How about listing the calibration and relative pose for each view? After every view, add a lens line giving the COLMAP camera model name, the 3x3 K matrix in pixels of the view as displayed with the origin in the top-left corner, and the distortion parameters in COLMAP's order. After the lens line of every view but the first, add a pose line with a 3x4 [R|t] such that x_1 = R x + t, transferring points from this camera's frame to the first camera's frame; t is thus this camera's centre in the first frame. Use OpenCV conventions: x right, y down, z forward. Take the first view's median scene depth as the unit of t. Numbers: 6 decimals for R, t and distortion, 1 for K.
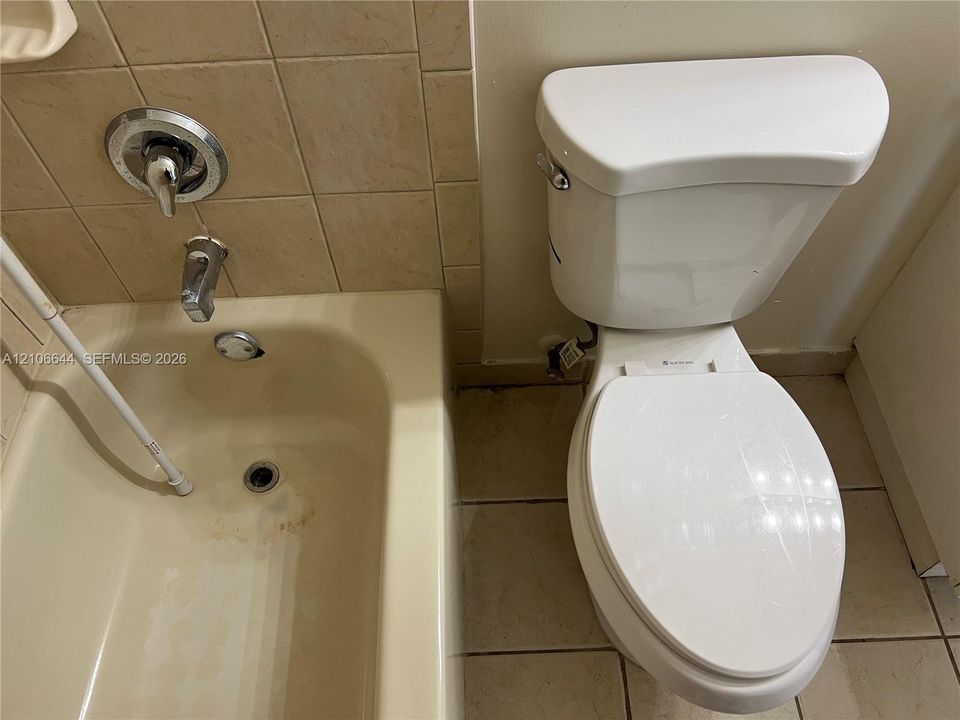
lens RADIAL K [[719.8, 0, 479.9], [0, 719.8, 362.1], [0, 0, 1]] dist [0.002131, -0.026674]
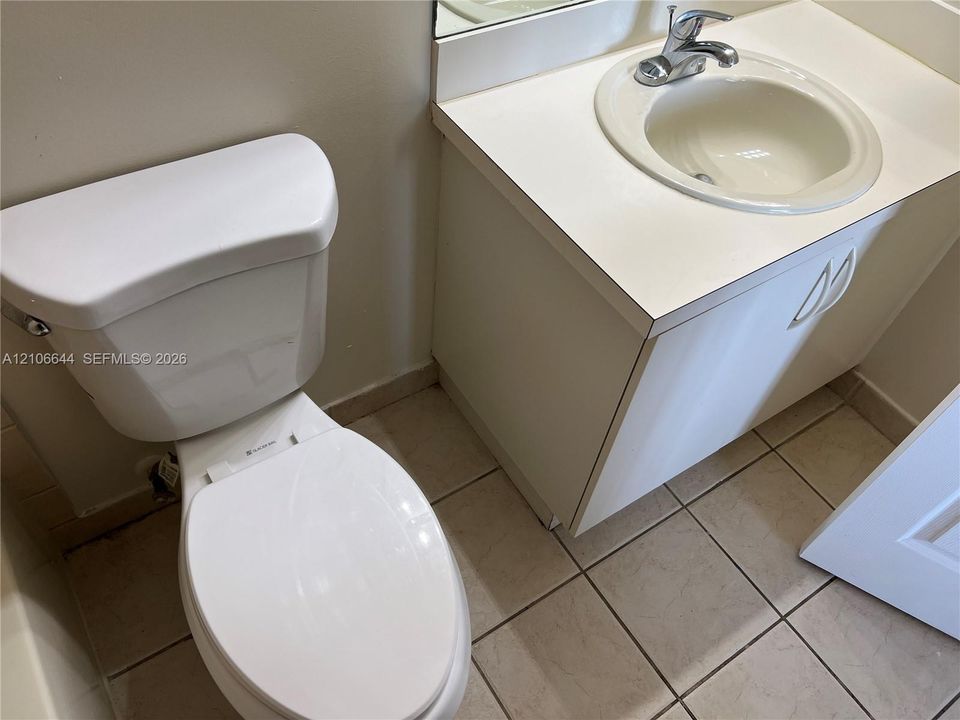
lens RADIAL K [[719.8, 0, 481.3], [0, 719.8, 360.2], [0, 0, 1]] dist [0.002131, -0.026674]
pose [[0.833369, -0.340444, 0.435424, 0.127051], [0.368723, 0.929305, 0.020885, -0.018603], [-0.411751, 0.143146, 0.899983, -0.031467]]
